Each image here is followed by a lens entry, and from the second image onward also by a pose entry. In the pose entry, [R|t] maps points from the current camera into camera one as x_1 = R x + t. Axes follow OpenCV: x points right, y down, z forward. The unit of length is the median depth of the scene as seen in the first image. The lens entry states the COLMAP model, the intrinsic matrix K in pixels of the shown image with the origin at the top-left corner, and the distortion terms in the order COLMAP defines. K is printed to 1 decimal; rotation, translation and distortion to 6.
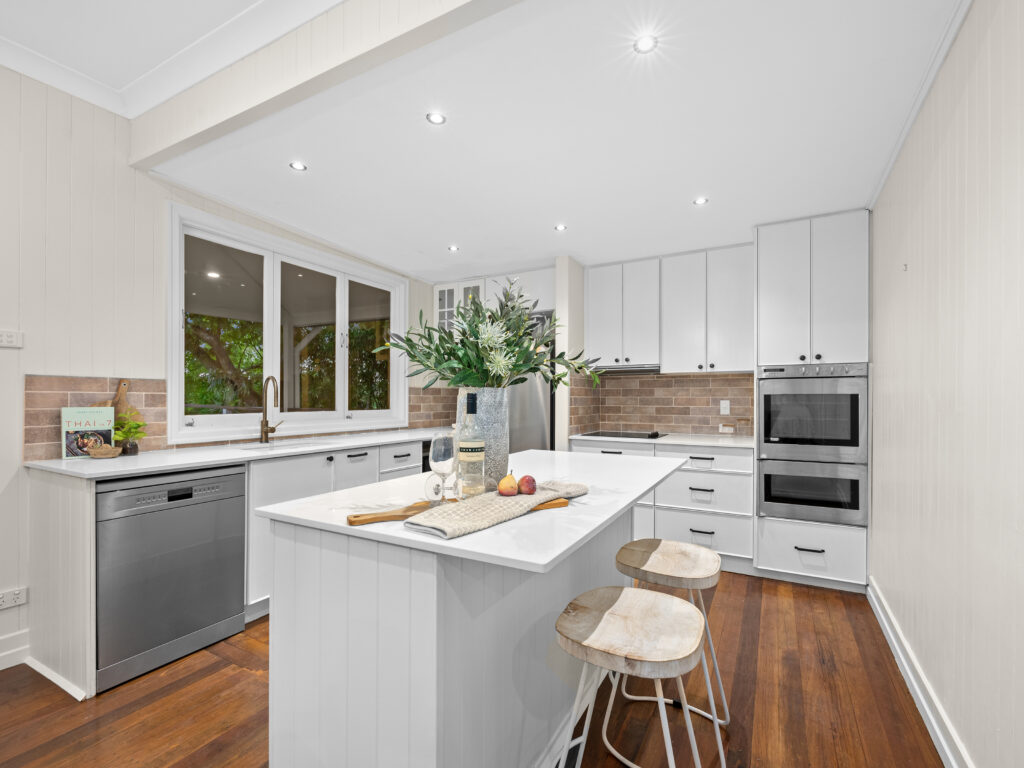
lens RADIAL K [[470.2, 0, 510.5], [0, 470.2, 392.8], [0, 0, 1]] dist [0.001313, -0.000179]
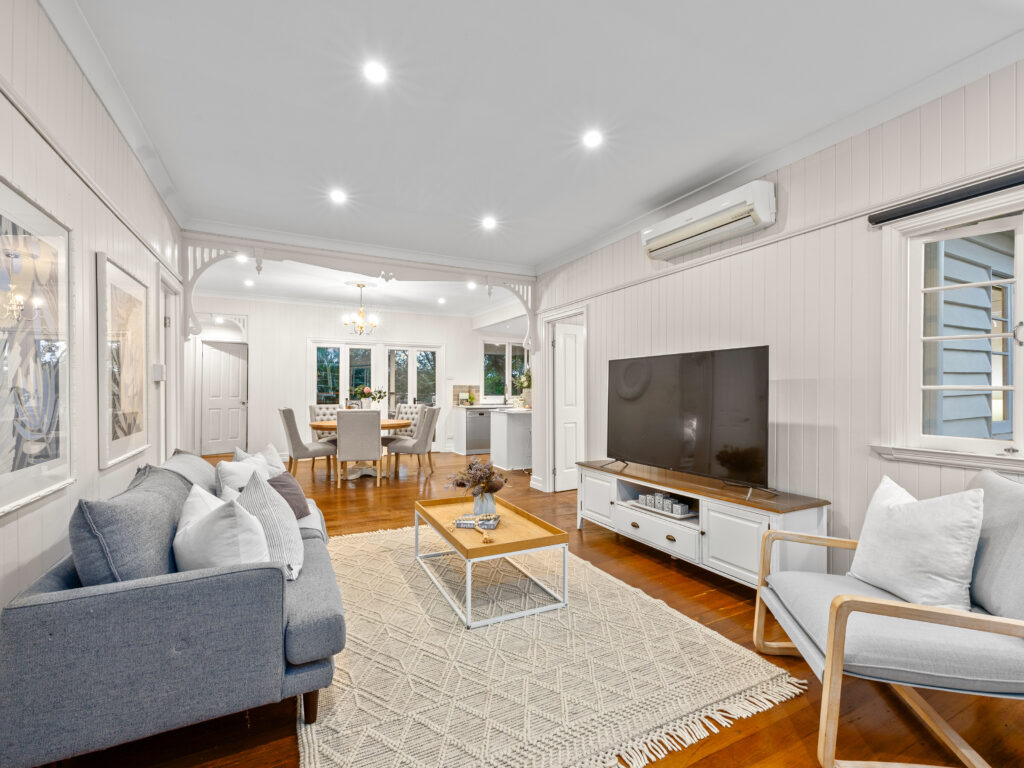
lens RADIAL K [[470.2, 0, 521.2], [0, 470.2, 387.6], [0, 0, 1]] dist [0.001313, -0.000179]
pose [[0.829781, -0.004175, -0.558073, 1.115336], [0.004199, 0.999990, -0.001237, -0.005787], [0.558073, -0.001317, 0.829791, -1.311498]]
